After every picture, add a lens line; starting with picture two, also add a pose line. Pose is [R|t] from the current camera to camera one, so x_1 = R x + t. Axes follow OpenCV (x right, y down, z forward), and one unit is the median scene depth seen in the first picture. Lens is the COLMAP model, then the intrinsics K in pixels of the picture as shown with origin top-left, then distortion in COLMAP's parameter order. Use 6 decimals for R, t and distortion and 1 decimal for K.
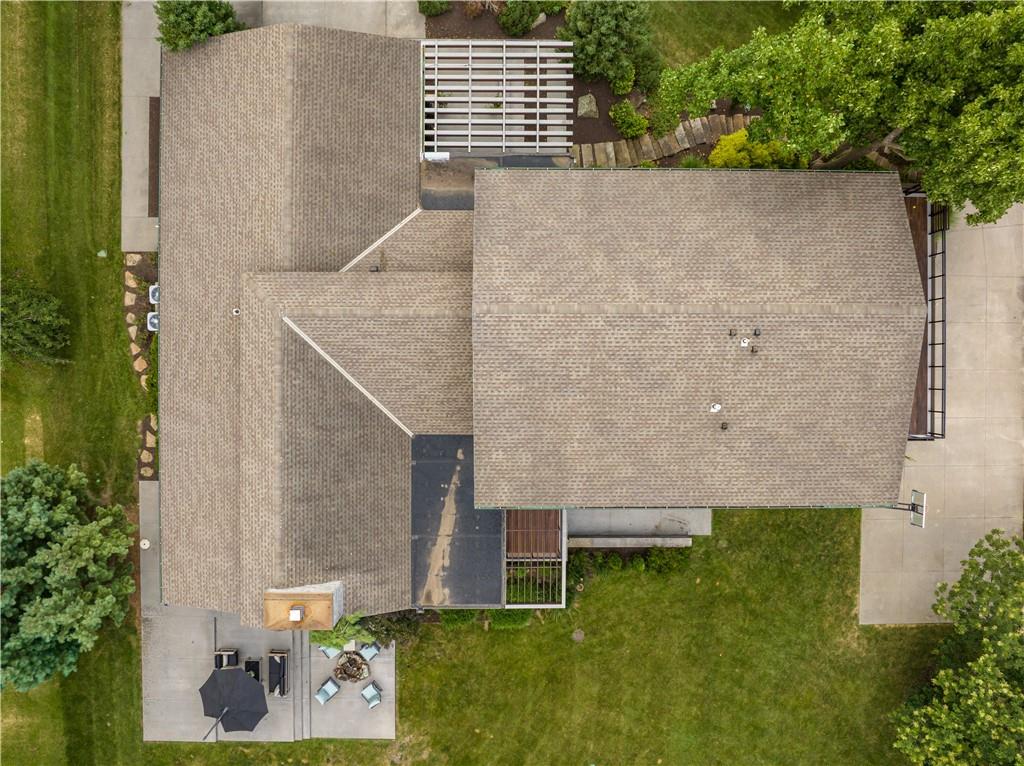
lens RADIAL K [[719.9, 0, 512.0], [0, 719.9, 383.0], [0, 0, 1]] dist [-0.054064, 0.027468]
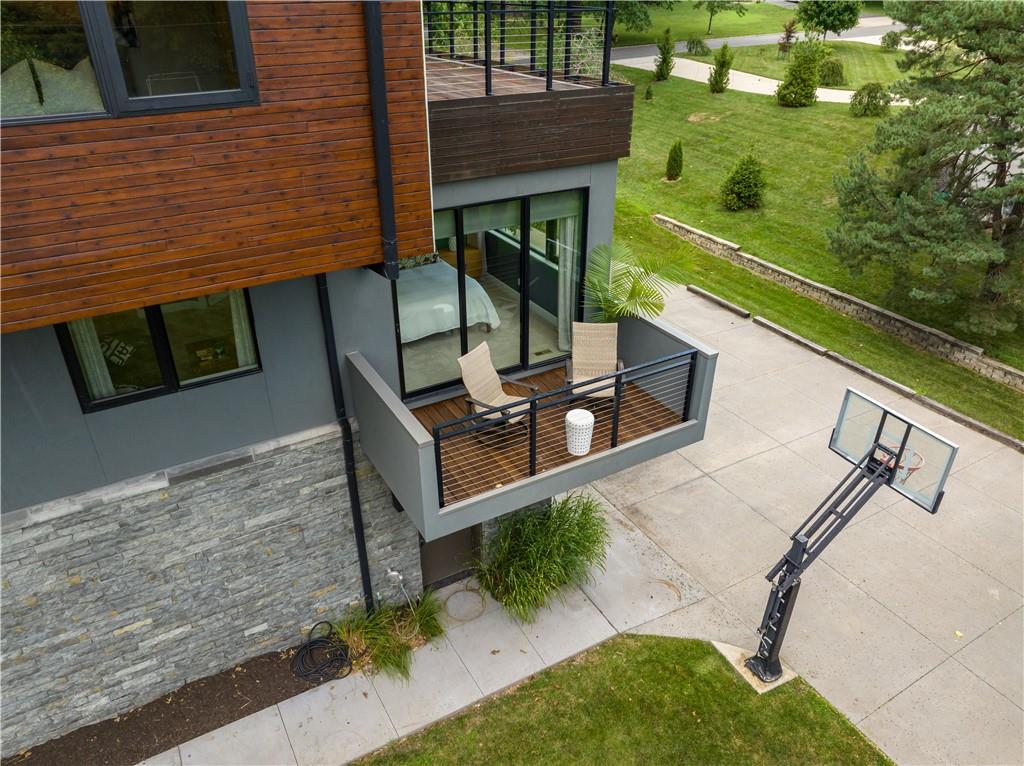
lens RADIAL K [[719.9, 0, 512.0], [0, 719.9, 383.0], [0, 0, 1]] dist [-0.054064, 0.027468]
pose [[0.864616, -0.257000, 0.431729, 0.340234], [0.502168, 0.414081, -0.759187, 0.307079], [0.016340, 0.873205, 0.487079, 0.853124]]
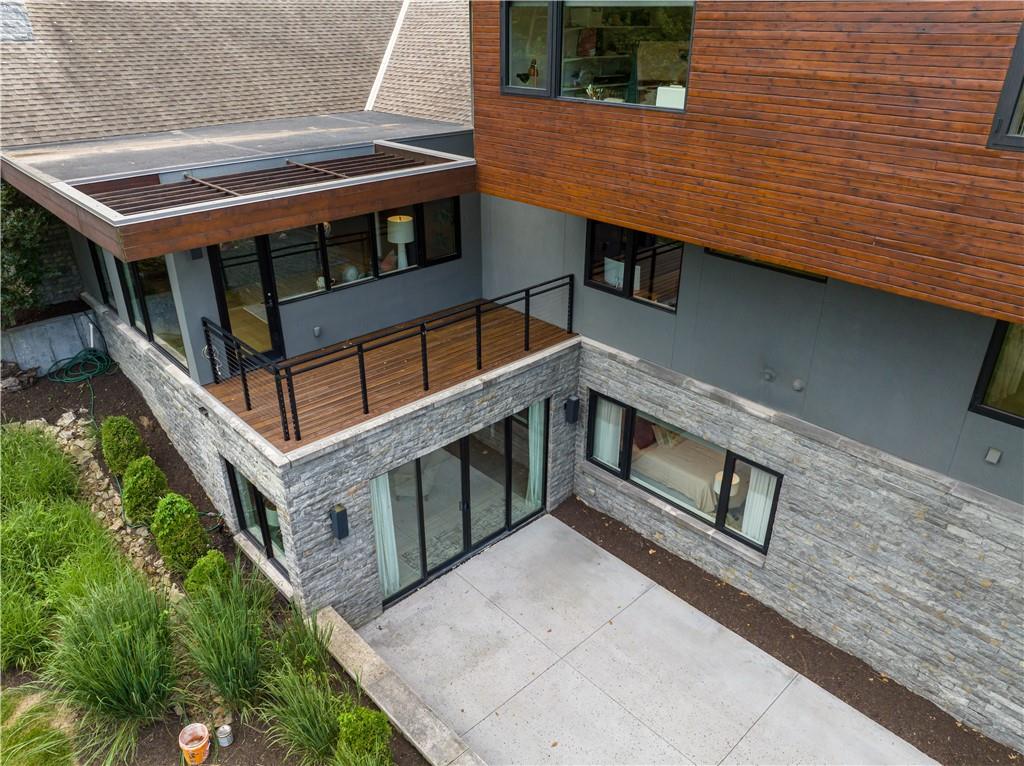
lens RADIAL K [[719.9, 0, 512.0], [0, 719.9, 383.0], [0, 0, 1]] dist [-0.054064, 0.027468]
pose [[0.690370, 0.316099, -0.650746, 0.307985], [-0.723438, 0.295131, -0.624128, 0.345000], [-0.005230, 0.901654, 0.432427, 0.851590]]
